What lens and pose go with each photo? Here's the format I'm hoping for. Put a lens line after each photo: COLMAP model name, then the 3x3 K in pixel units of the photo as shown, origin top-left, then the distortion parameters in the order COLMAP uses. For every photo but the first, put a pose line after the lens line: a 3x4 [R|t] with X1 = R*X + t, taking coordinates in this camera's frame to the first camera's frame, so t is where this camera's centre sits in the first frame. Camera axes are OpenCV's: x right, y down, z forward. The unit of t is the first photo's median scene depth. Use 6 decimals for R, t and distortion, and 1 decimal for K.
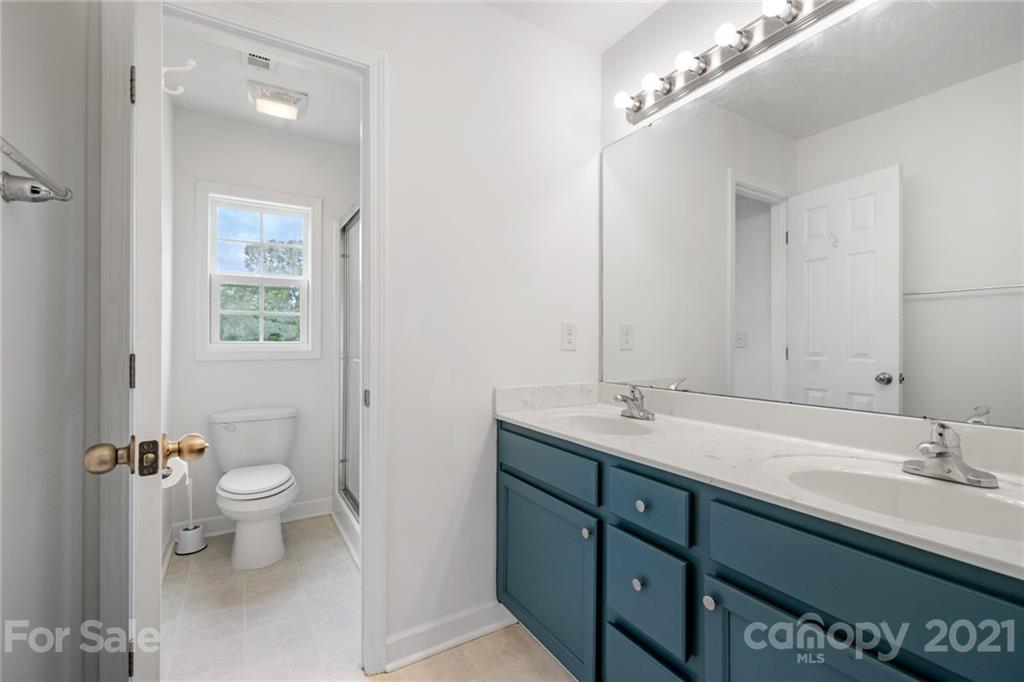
lens RADIAL K [[440.7, 0, 500.3], [0, 440.7, 340.3], [0, 0, 1]] dist [0.000000, 0.000123]
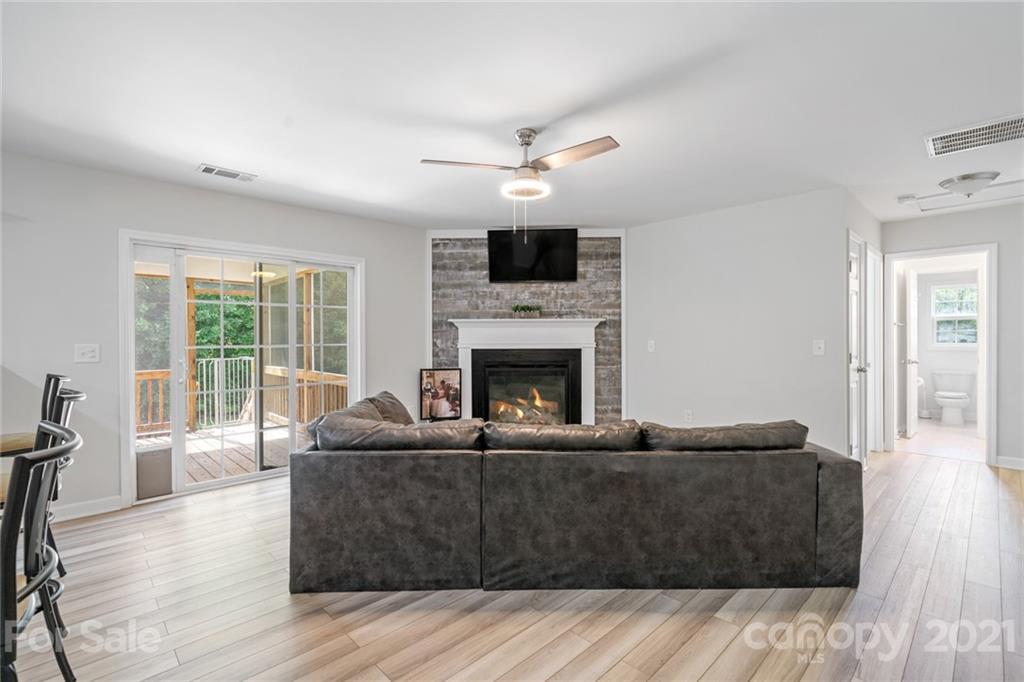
lens RADIAL K [[463.8, 0, 512.0], [0, 463.8, 341.0], [0, 0, 1]] dist [-0.000236, 0.000054]
pose [[0.244109, 0.000791, -0.969748, 1.314675], [0.007488, 0.999968, 0.002701, -0.032433], [0.969719, -0.007921, 0.244095, -1.959838]]
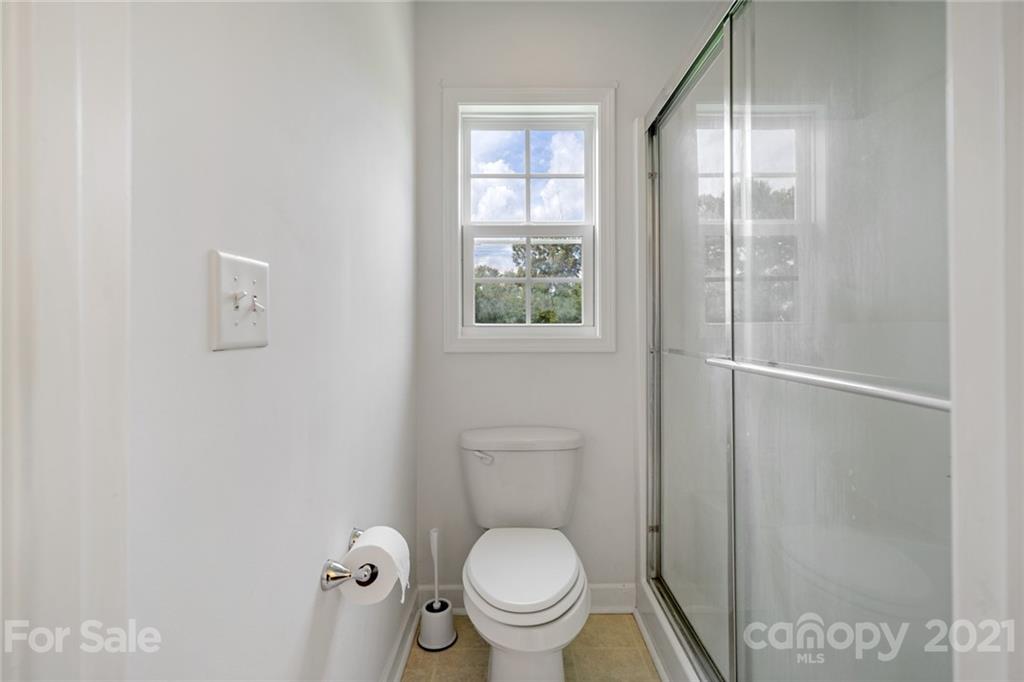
lens RADIAL K [[442.7, 0, 514.2], [0, 442.7, 337.6], [0, 0, 1]] dist [-0.000073, 0.000399]
pose [[0.865722, 0.004454, -0.500506, -0.226721], [0.007390, 0.999738, 0.021679, 0.008718], [0.500471, -0.022467, 0.865462, 0.411459]]
